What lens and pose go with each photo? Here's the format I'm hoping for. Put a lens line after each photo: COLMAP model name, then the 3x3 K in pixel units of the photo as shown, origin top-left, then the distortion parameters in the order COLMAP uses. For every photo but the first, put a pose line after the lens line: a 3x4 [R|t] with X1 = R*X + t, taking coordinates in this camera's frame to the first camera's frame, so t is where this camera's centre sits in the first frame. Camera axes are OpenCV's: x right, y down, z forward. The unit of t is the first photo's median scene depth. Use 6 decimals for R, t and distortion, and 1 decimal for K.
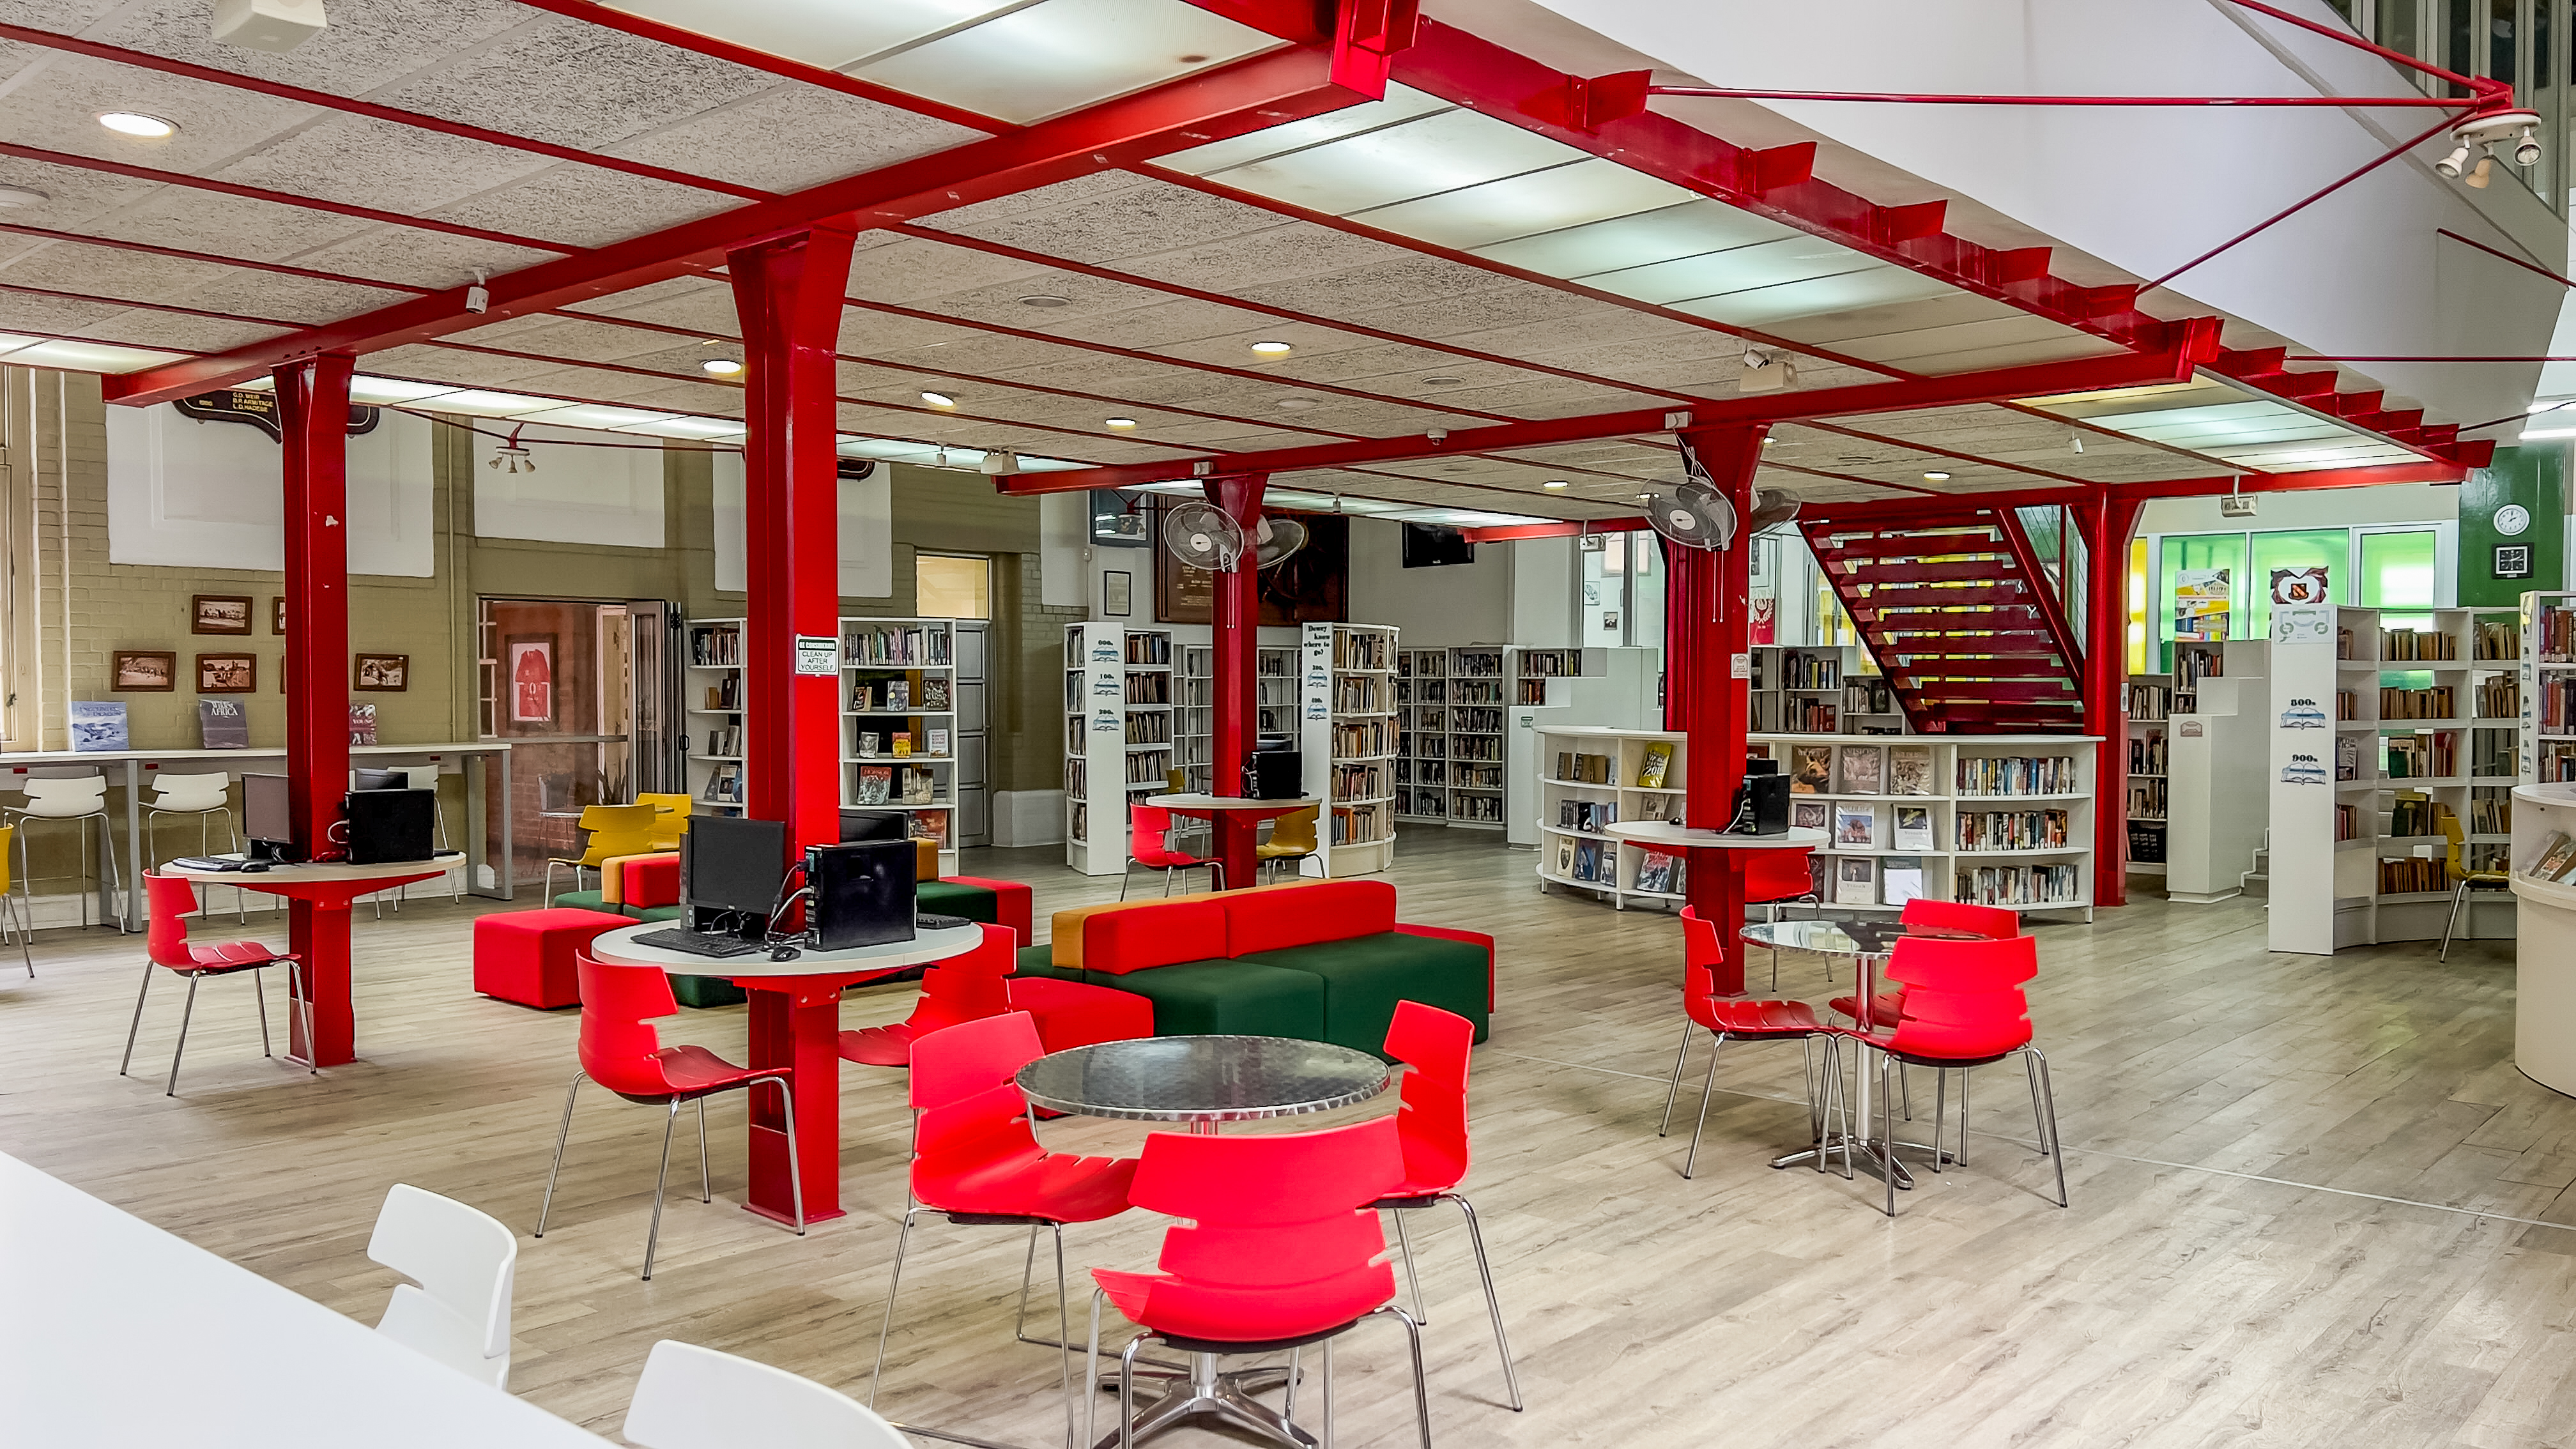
lens RADIAL K [[1961.9, 0, 1291.3], [0, 1961.9, 725.4], [0, 0, 1]] dist [0.037496, -0.001293]
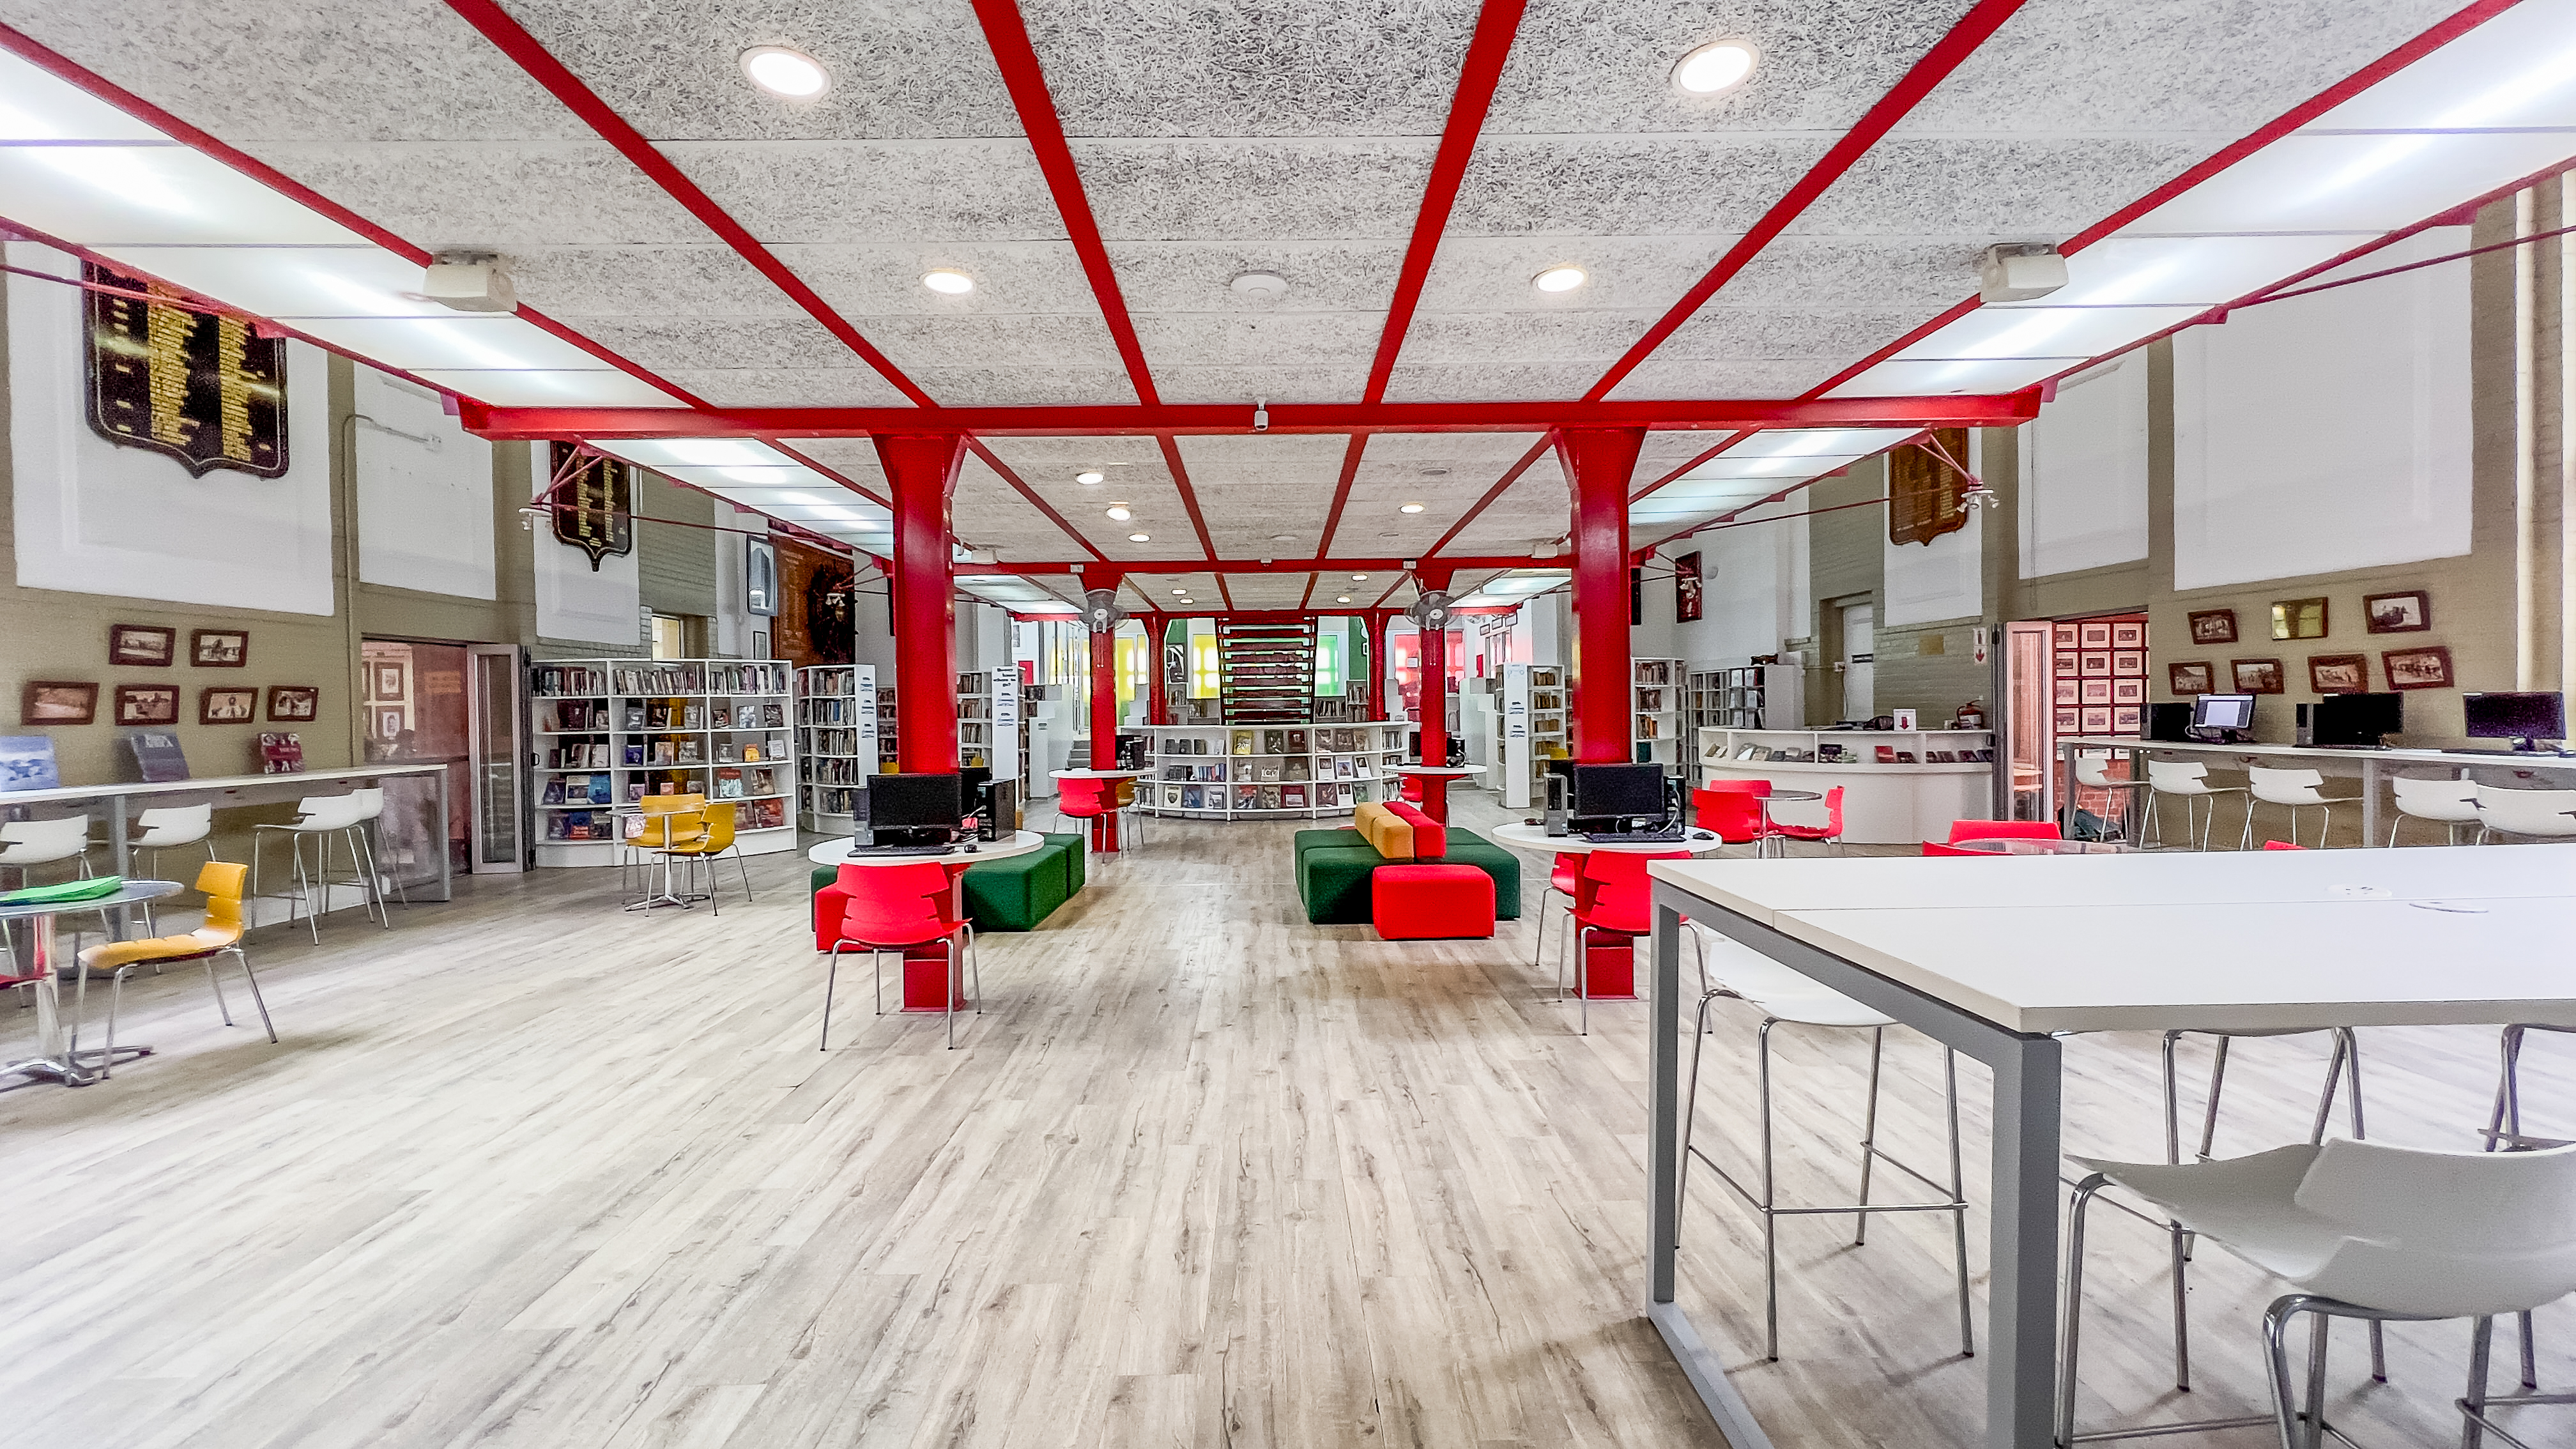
lens RADIAL K [[1037.9, 0, 1295.4], [0, 1037.9, 725.3], [0, 0, 1]] dist [-0.000565, 0.000070]
pose [[0.728317, -0.026669, 0.684721, -0.477024], [0.032961, 0.999449, 0.003867, 0.000512], [-0.684447, 0.019752, 0.728795, 0.237041]]
